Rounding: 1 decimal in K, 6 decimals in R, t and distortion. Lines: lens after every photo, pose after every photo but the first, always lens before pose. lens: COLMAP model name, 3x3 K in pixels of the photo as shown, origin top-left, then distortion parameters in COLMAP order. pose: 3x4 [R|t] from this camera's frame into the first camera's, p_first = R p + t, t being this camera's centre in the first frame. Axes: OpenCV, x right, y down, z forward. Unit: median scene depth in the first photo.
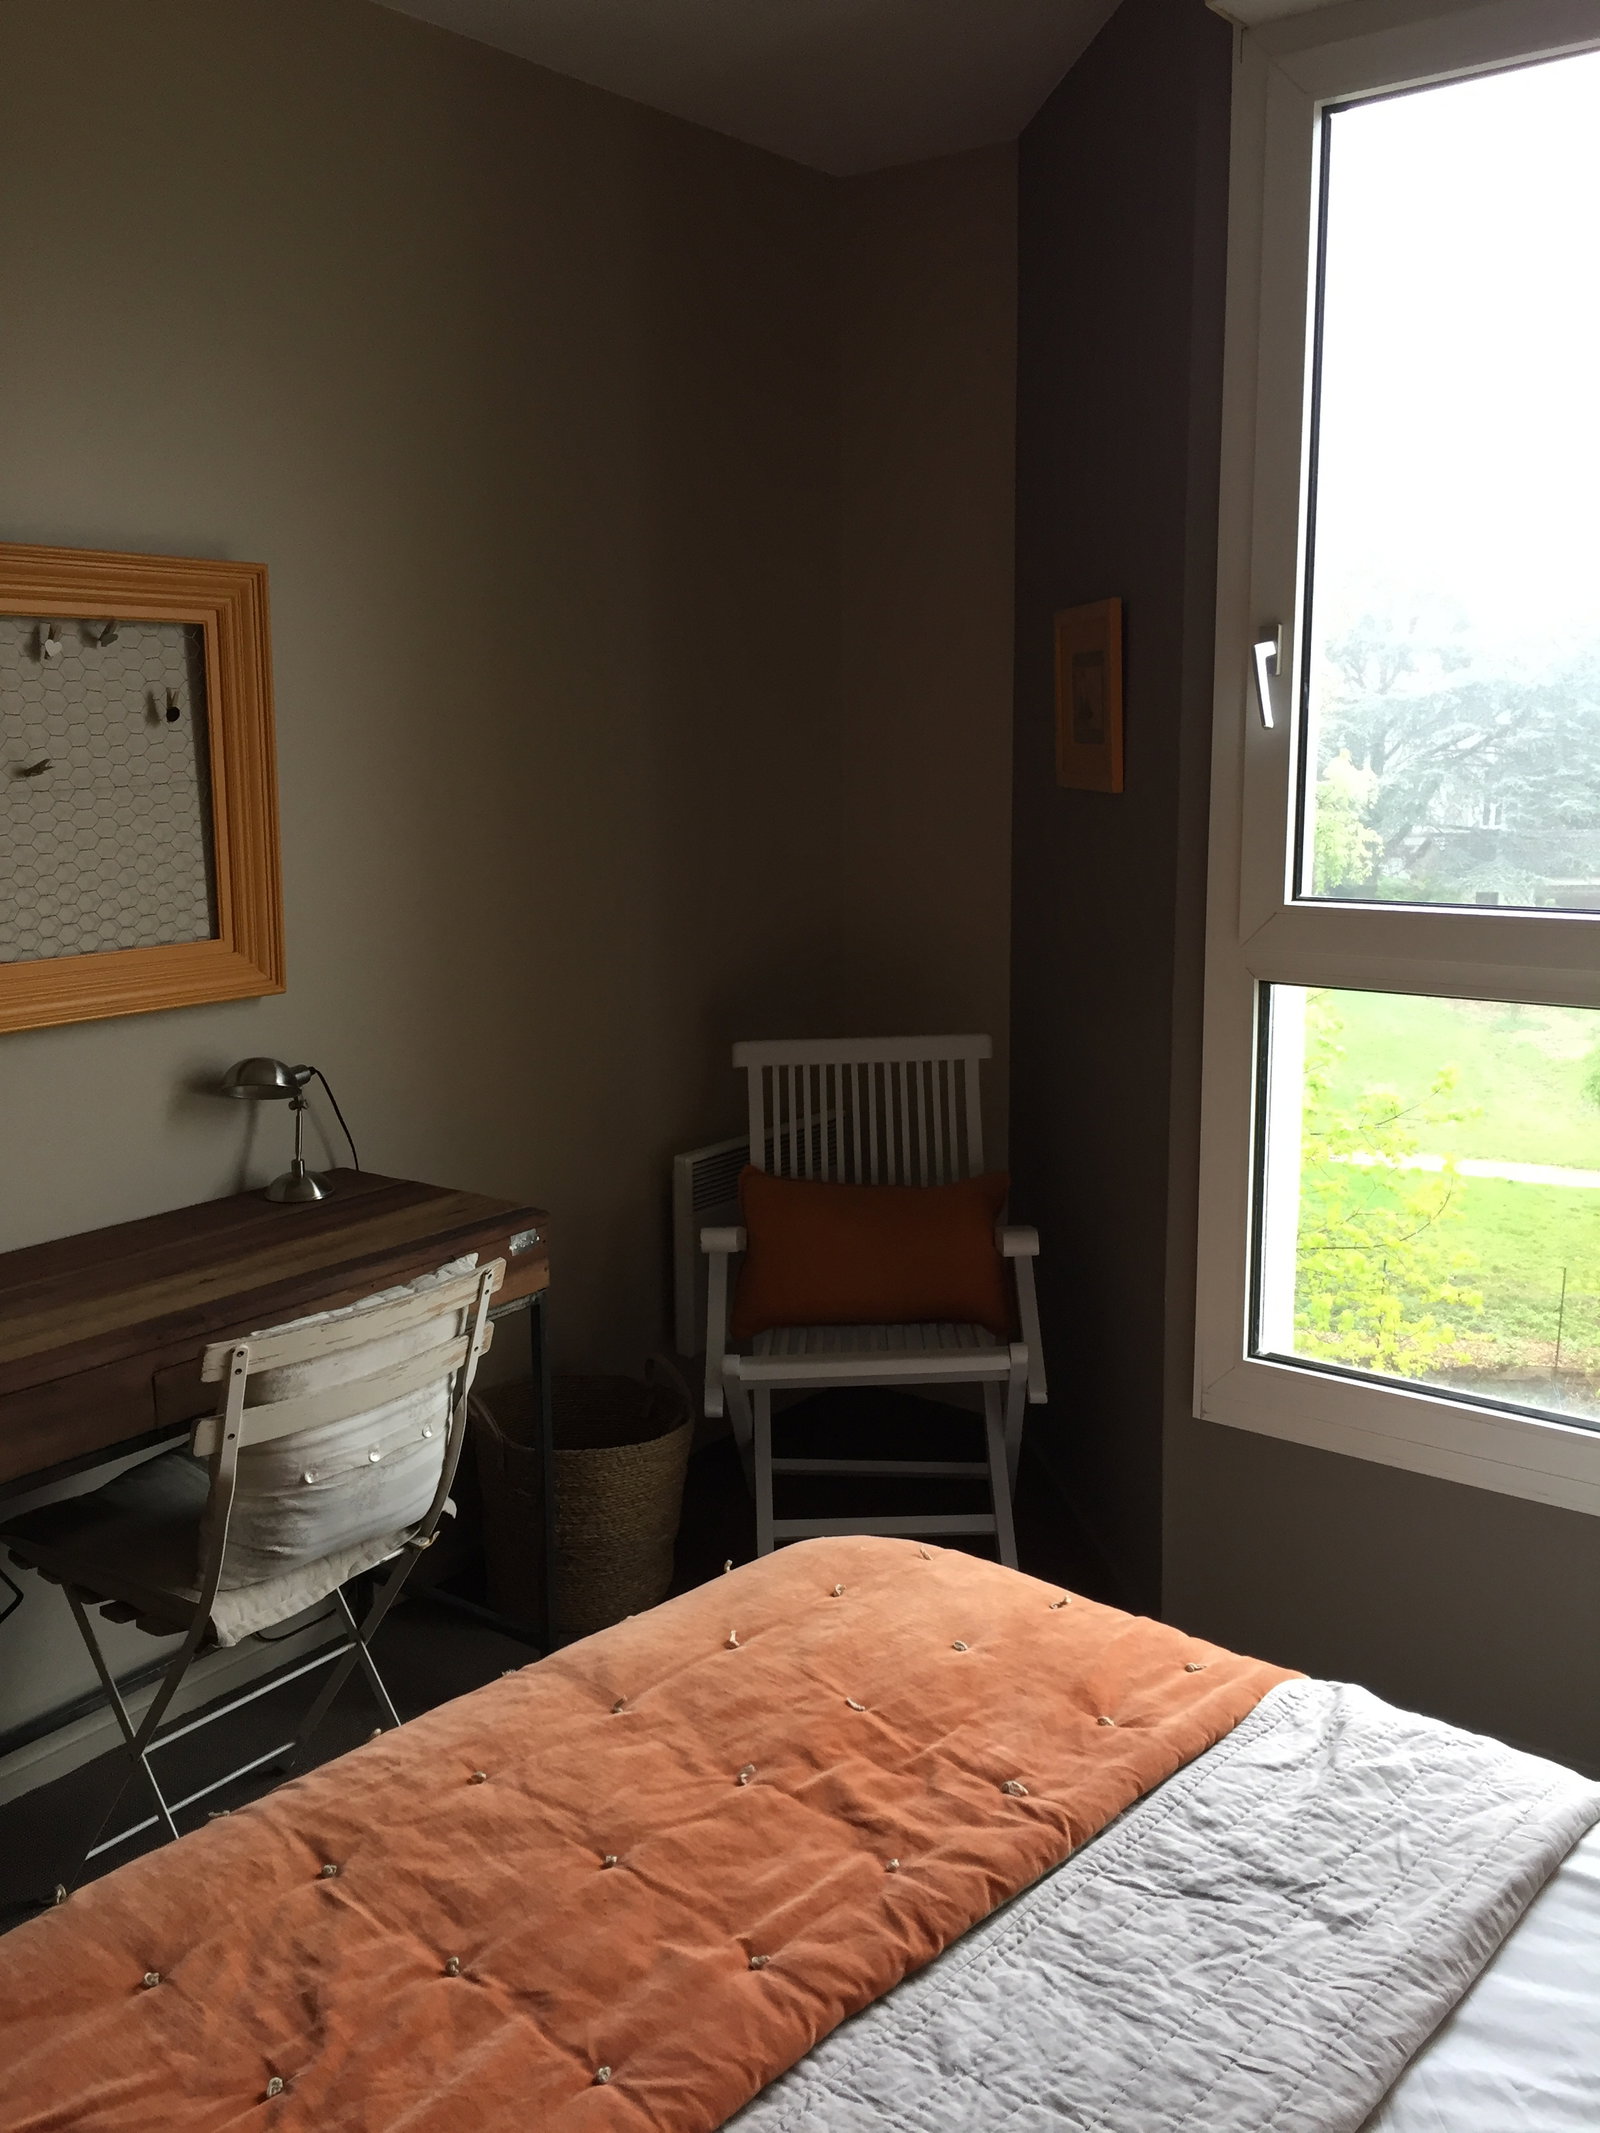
lens RADIAL K [[1795.8, 0, 801.3], [0, 1795.8, 1065.9], [0, 0, 1]] dist [0.069446, -0.094243]
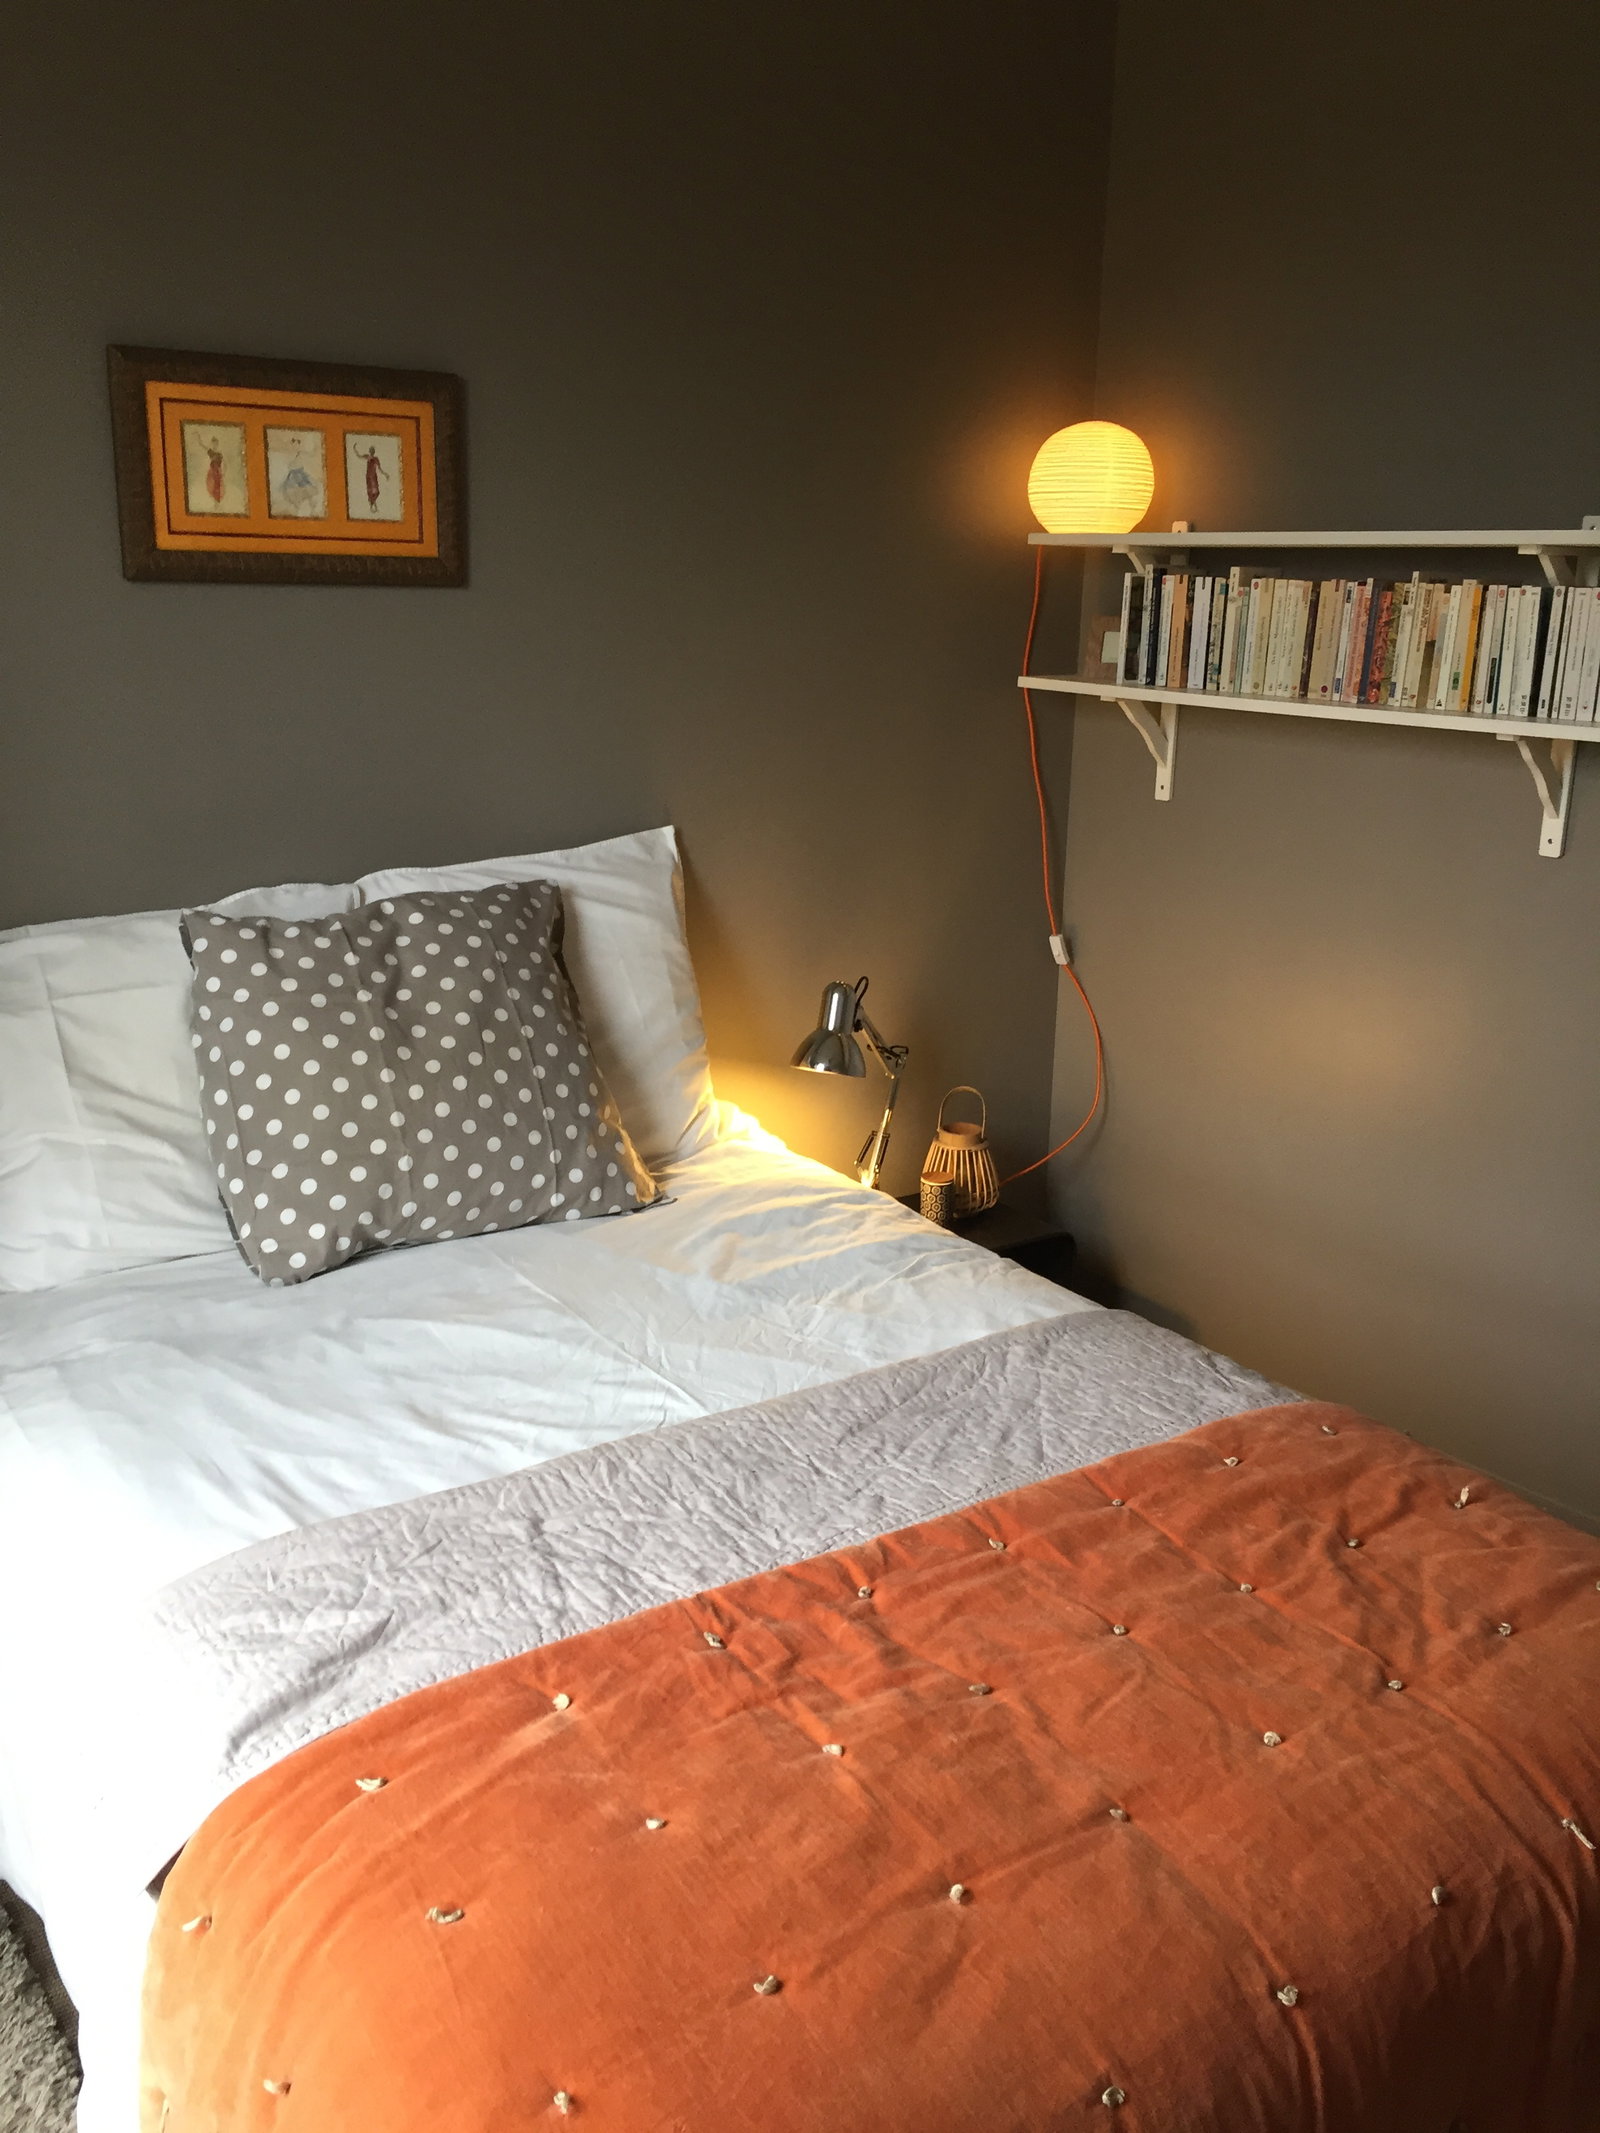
lens RADIAL K [[1795.8, 0, 800.3], [0, 1795.8, 1063.4], [0, 0, 1]] dist [0.069446, -0.094243]
pose [[-0.972724, -0.079982, 0.217741, -0.138999], [0.019606, 0.906968, 0.420743, -0.357607], [-0.231136, 0.413536, -0.880661, 2.050762]]
